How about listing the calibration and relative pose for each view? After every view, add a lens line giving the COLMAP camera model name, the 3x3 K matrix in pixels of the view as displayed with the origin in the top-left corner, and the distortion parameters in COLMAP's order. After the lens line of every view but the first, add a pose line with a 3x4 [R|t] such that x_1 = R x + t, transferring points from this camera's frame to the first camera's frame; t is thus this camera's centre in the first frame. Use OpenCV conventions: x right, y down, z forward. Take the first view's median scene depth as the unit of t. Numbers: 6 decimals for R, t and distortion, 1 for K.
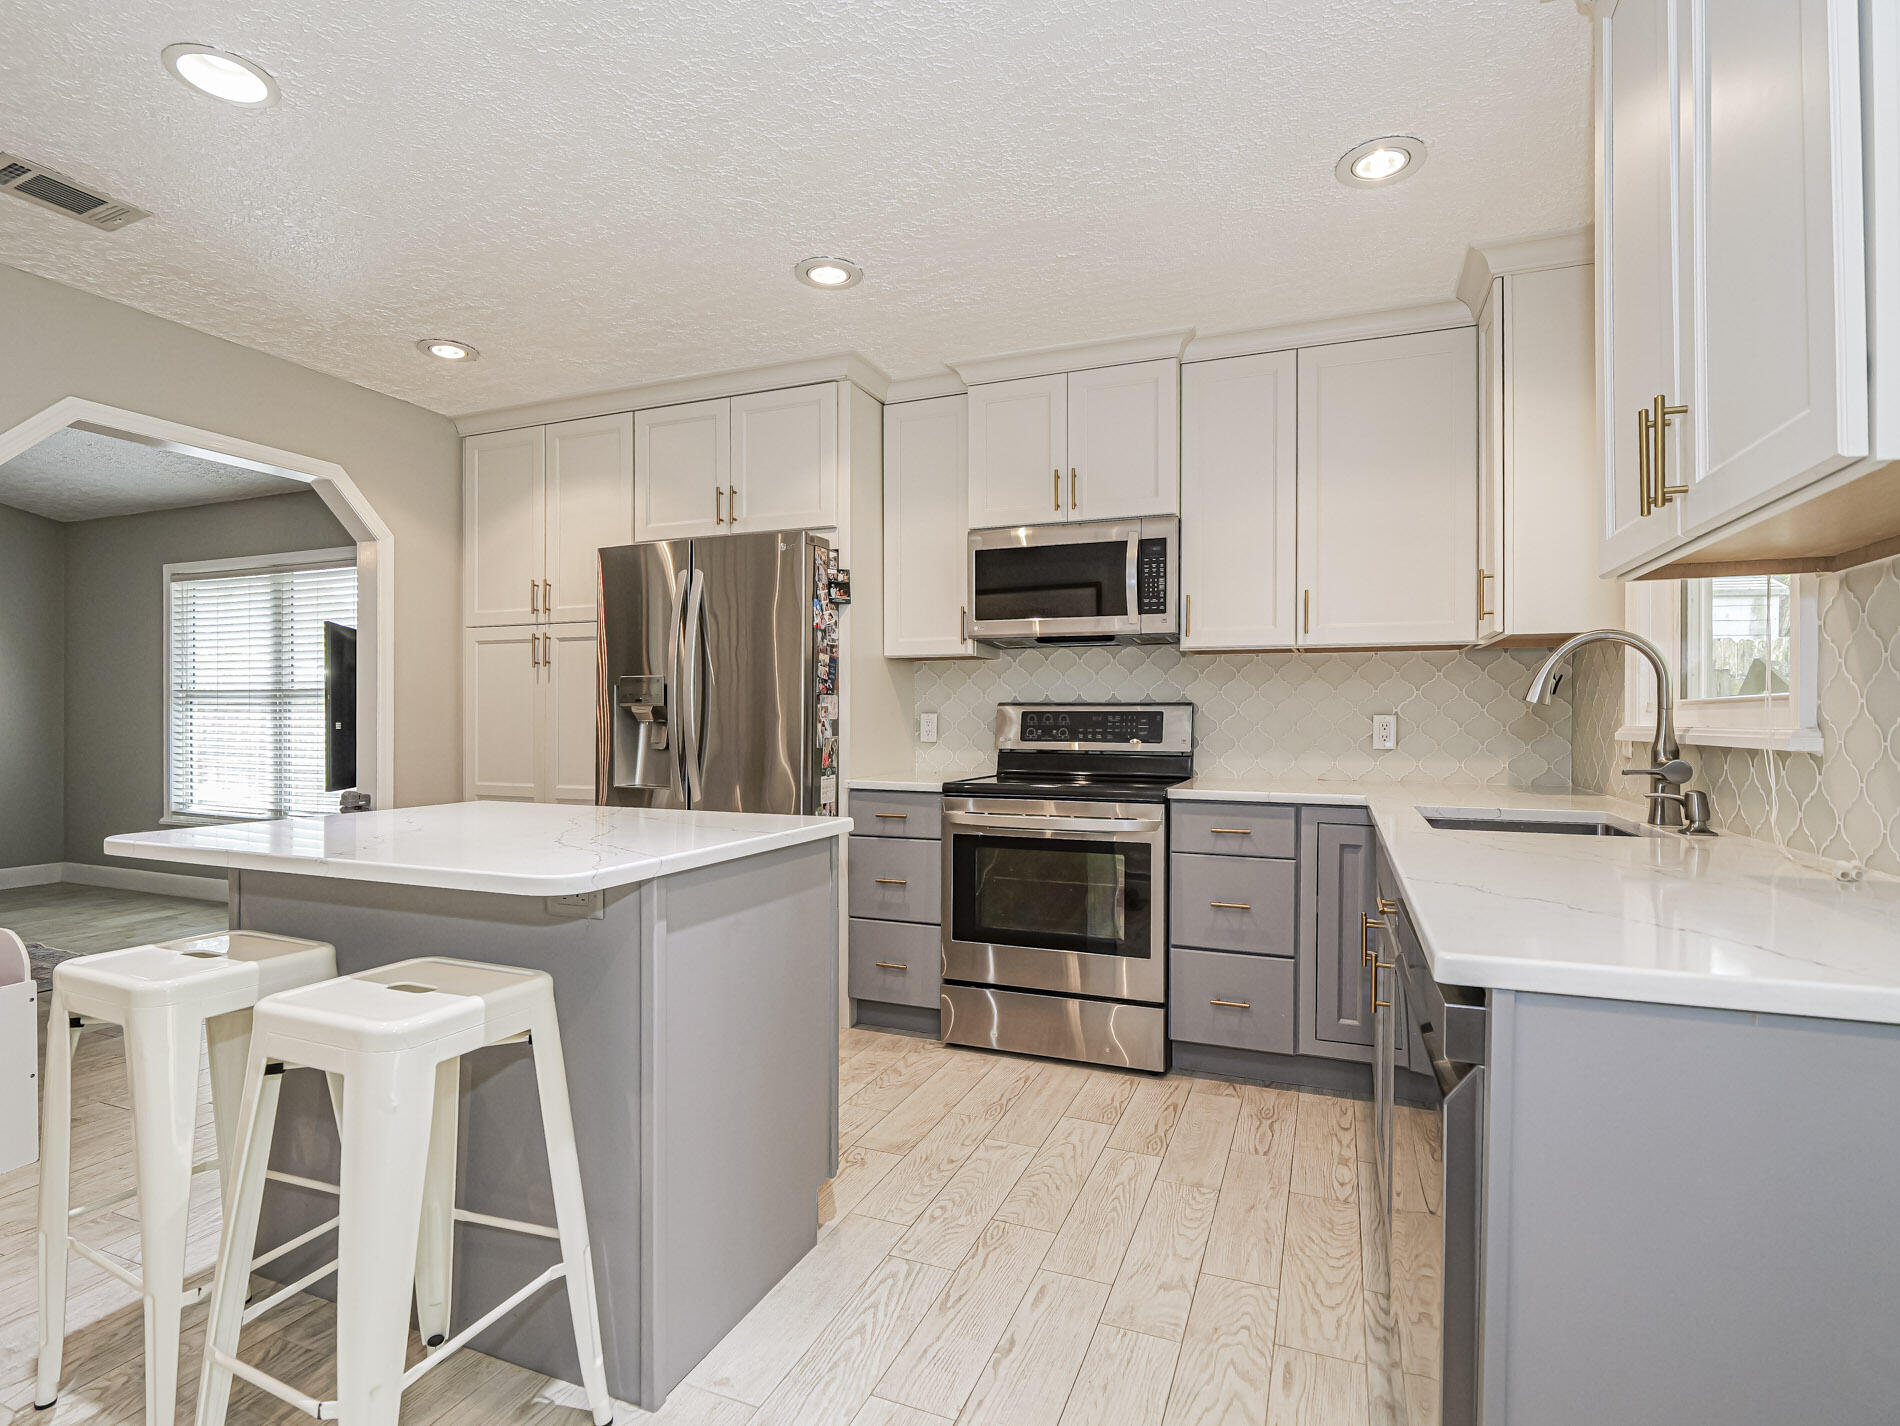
lens RADIAL K [[957.3, 0, 940.6], [0, 957.3, 716.0], [0, 0, 1]] dist [-0.000984, 0.000360]
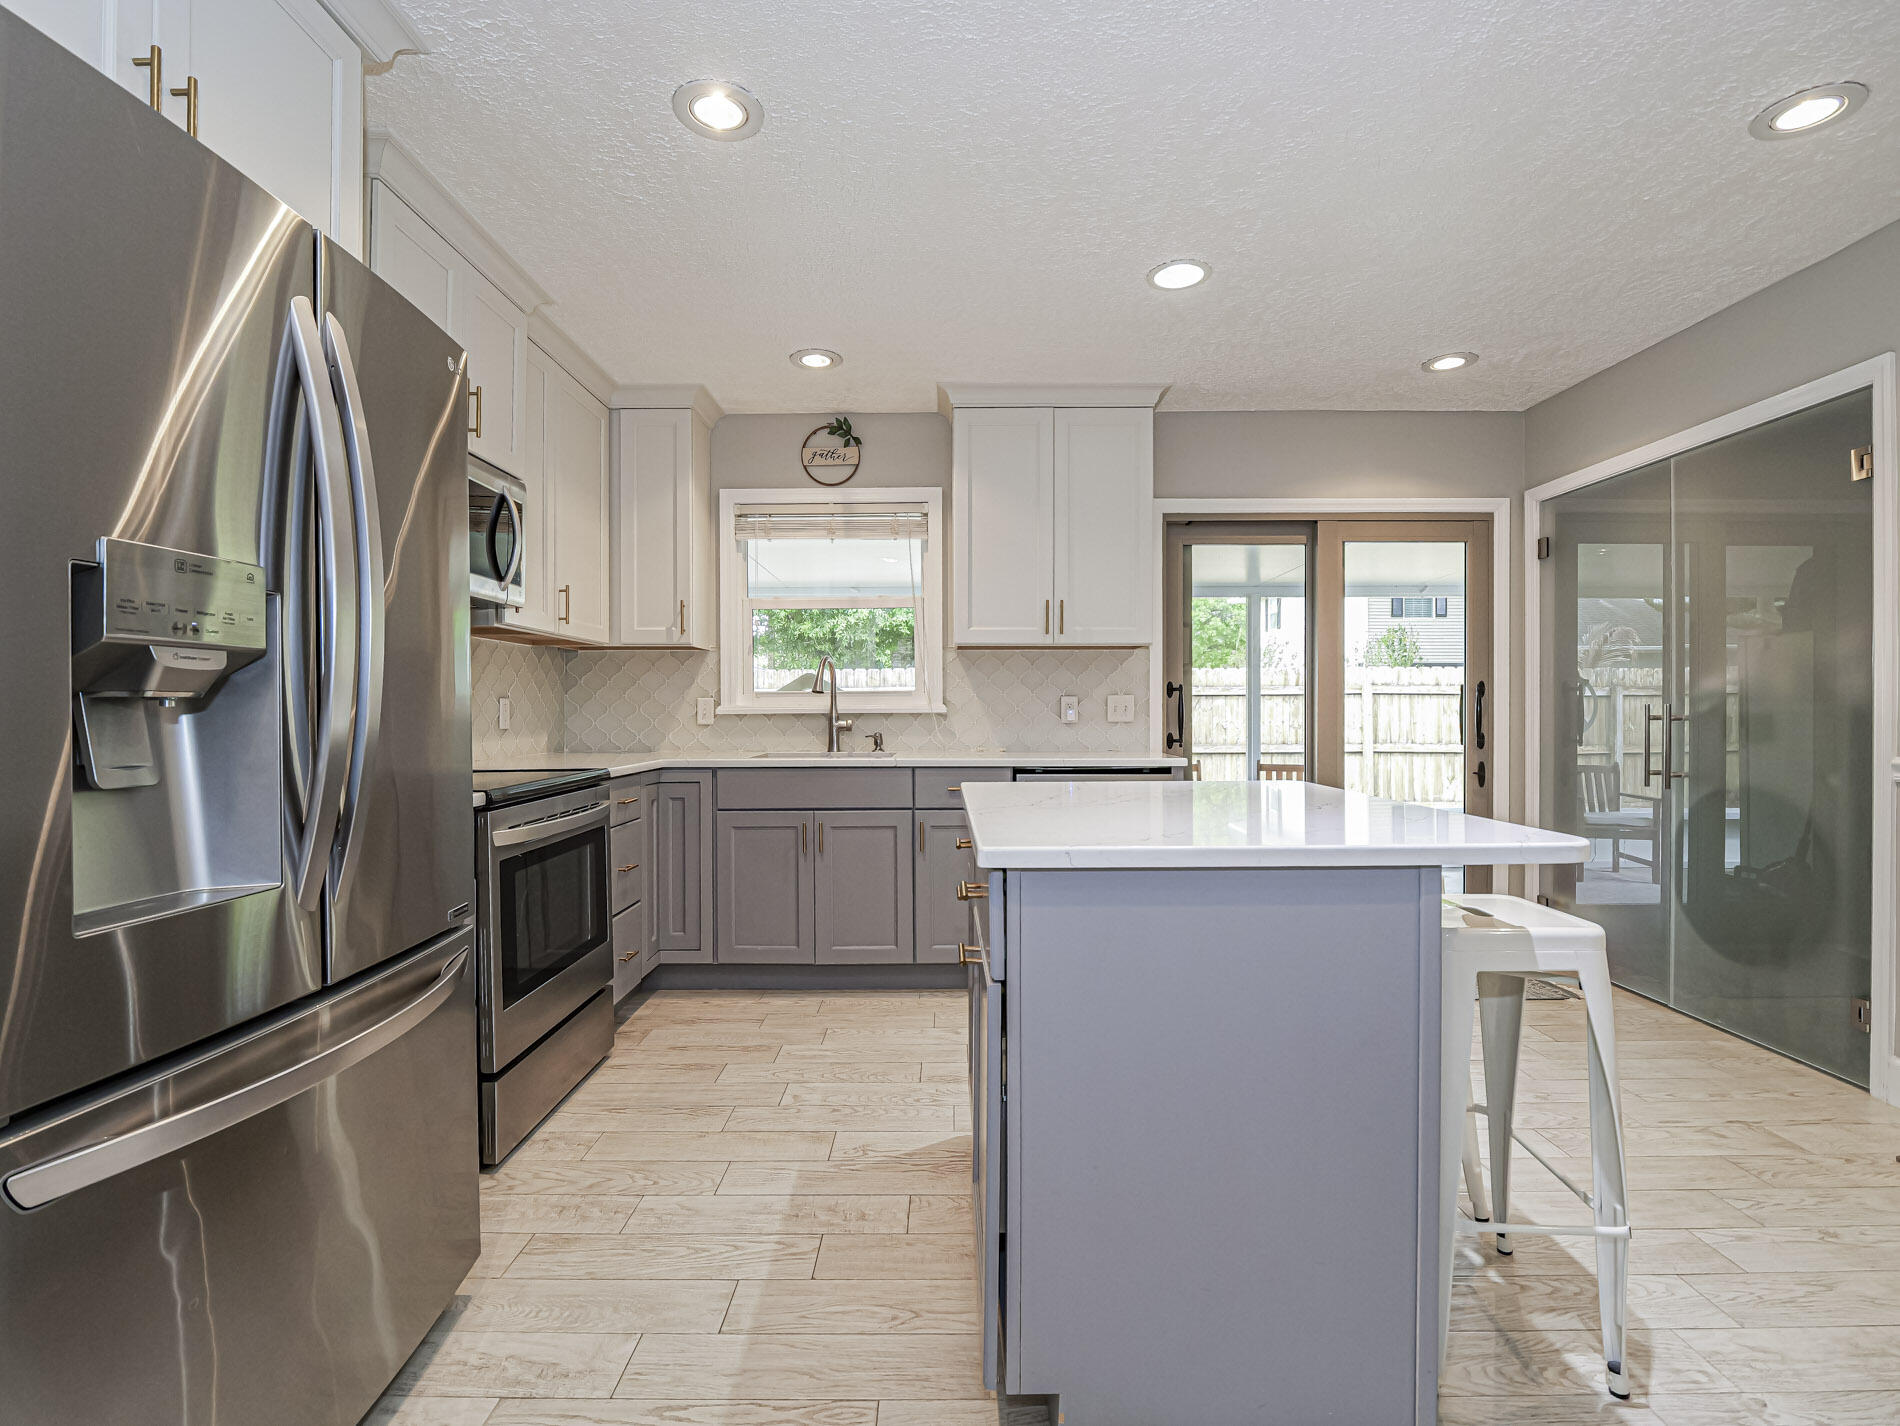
lens RADIAL K [[912.6, 0, 950.0], [0, 912.6, 713.0], [0, 0, 1]] dist [-0.014067, 0.000709]
pose [[-0.381712, -0.005782, 0.924263, -0.733494], [-0.001298, 0.999983, 0.005720, 0.010022], [-0.924280, 0.000983, -0.381713, 0.953347]]
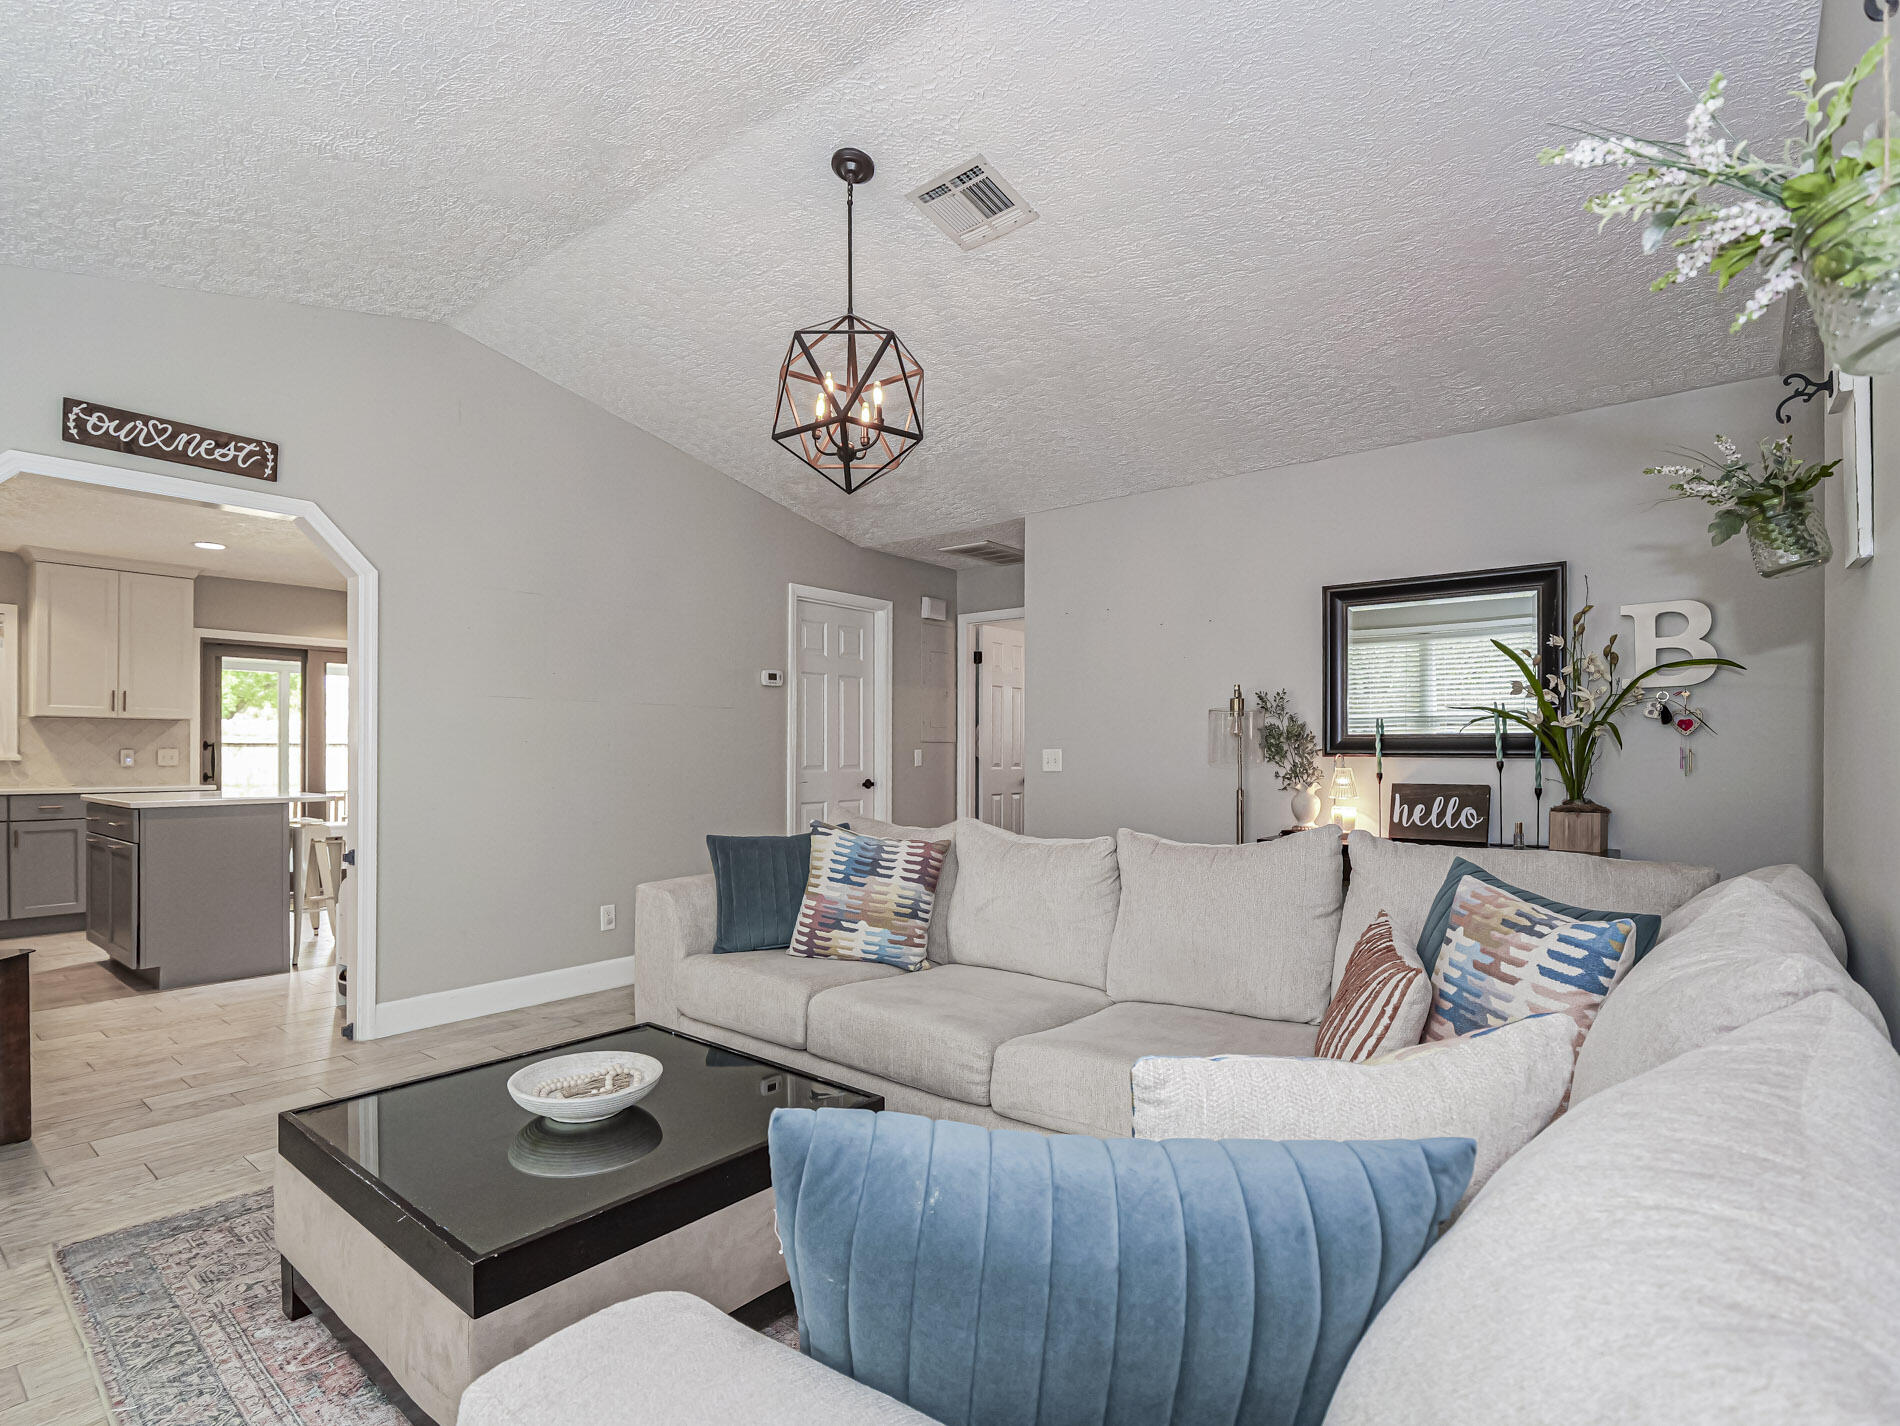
lens RADIAL K [[940.0, 0, 938.9], [0, 940.0, 758.2], [0, 0, 1]] dist [-0.019304, -0.001338]
pose [[-0.959889, -0.010348, 0.280190, -1.456647], [-0.008635, 0.999936, 0.007349, -0.007196], [-0.280249, 0.004635, -0.959916, 1.456734]]
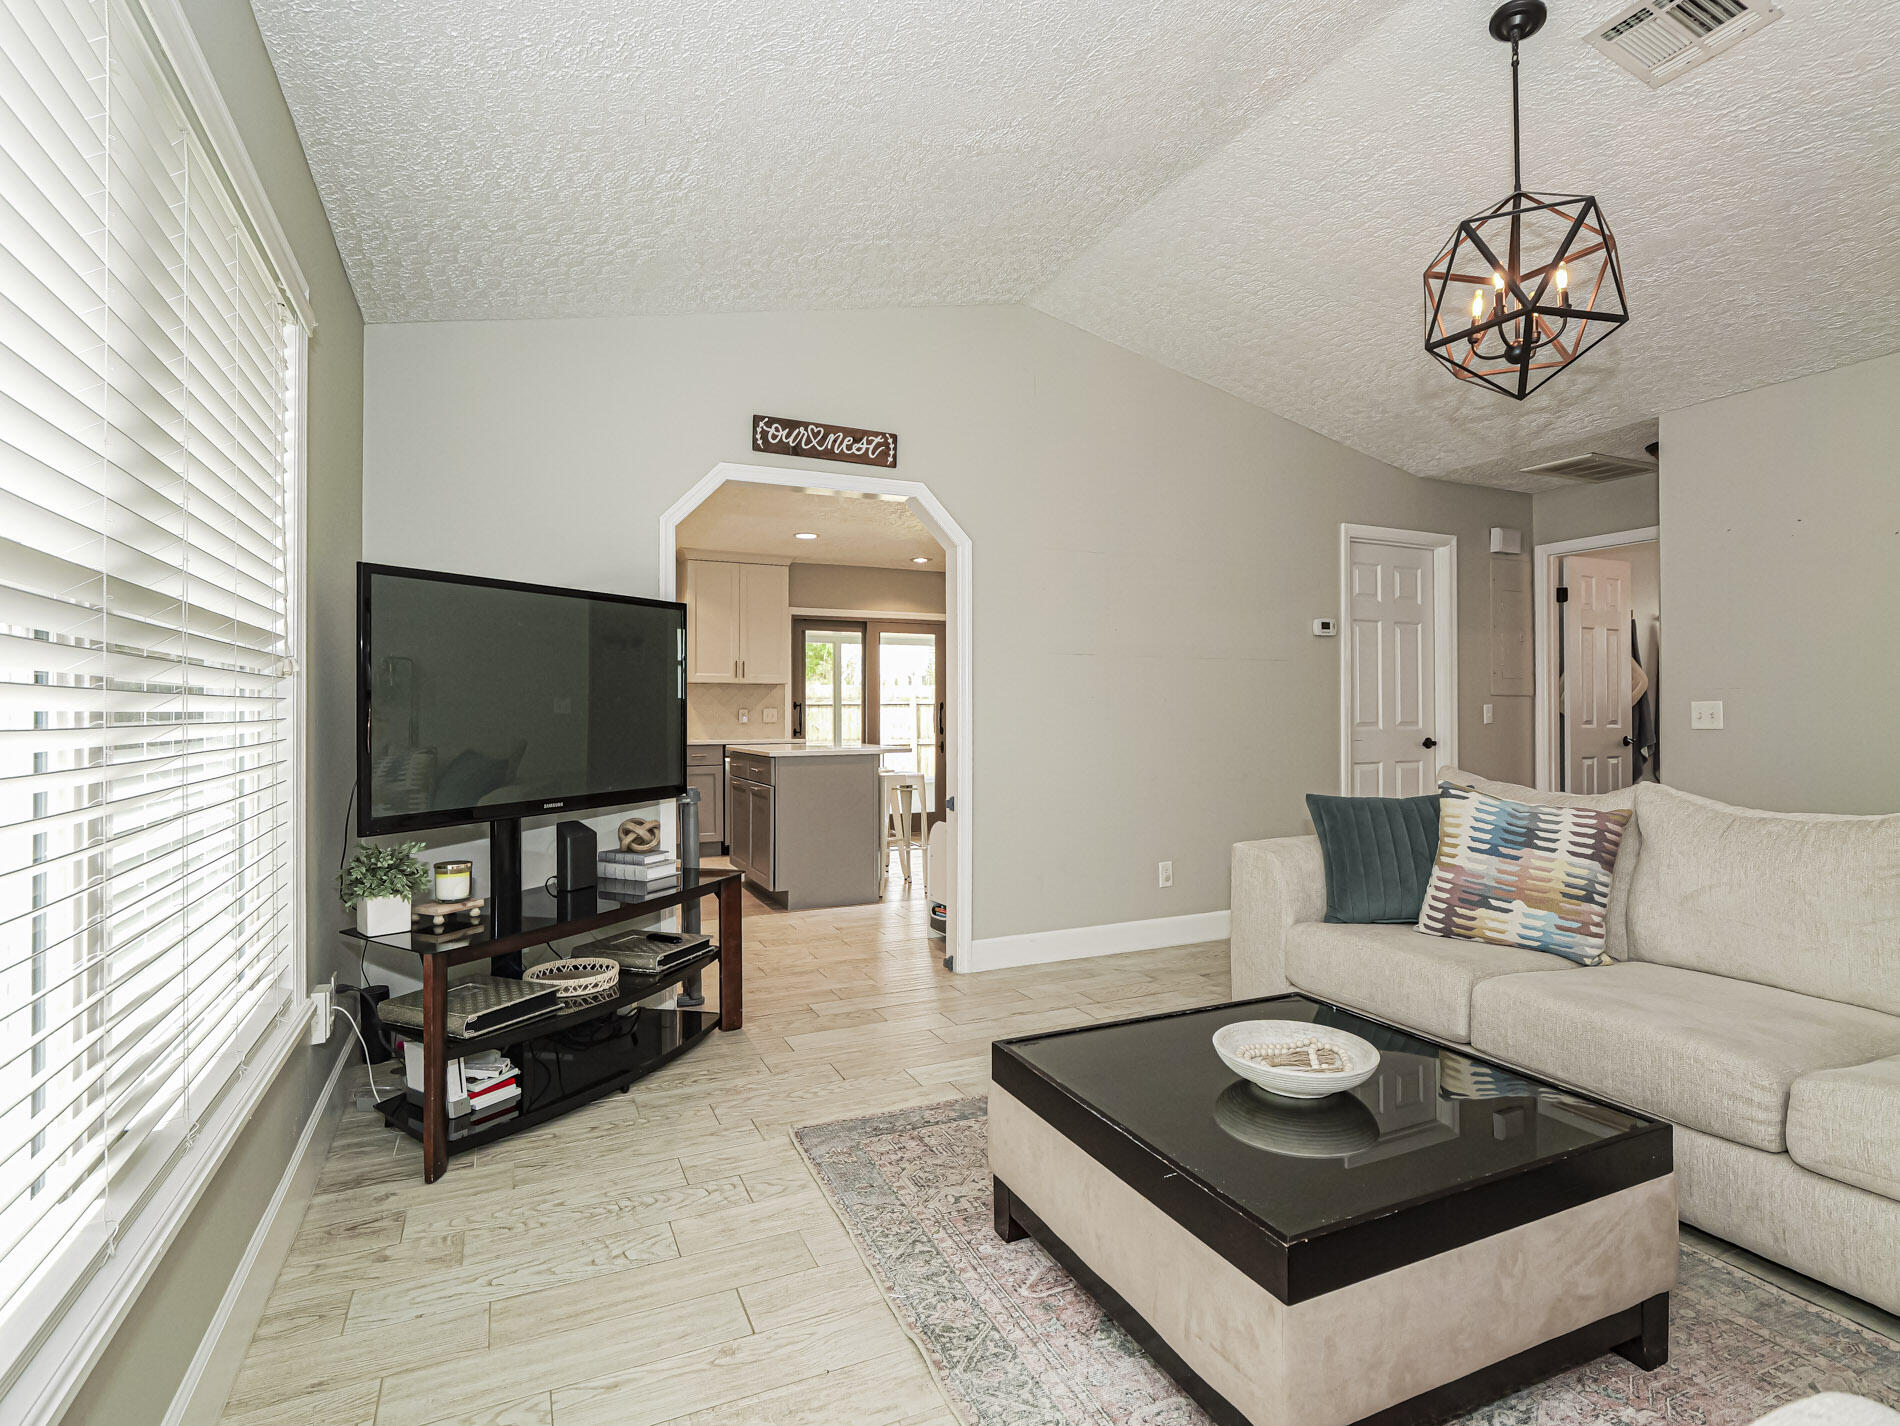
lens RADIAL K [[946.9, 0, 950.0], [0, 946.9, 713.0], [0, 0, 1]] dist [-0.018818, -0.000900]
pose [[-0.737259, -0.005258, 0.675590, -1.356536], [-0.002902, 0.999985, 0.004616, -0.002072], [-0.675604, 0.001443, -0.737263, 1.483973]]
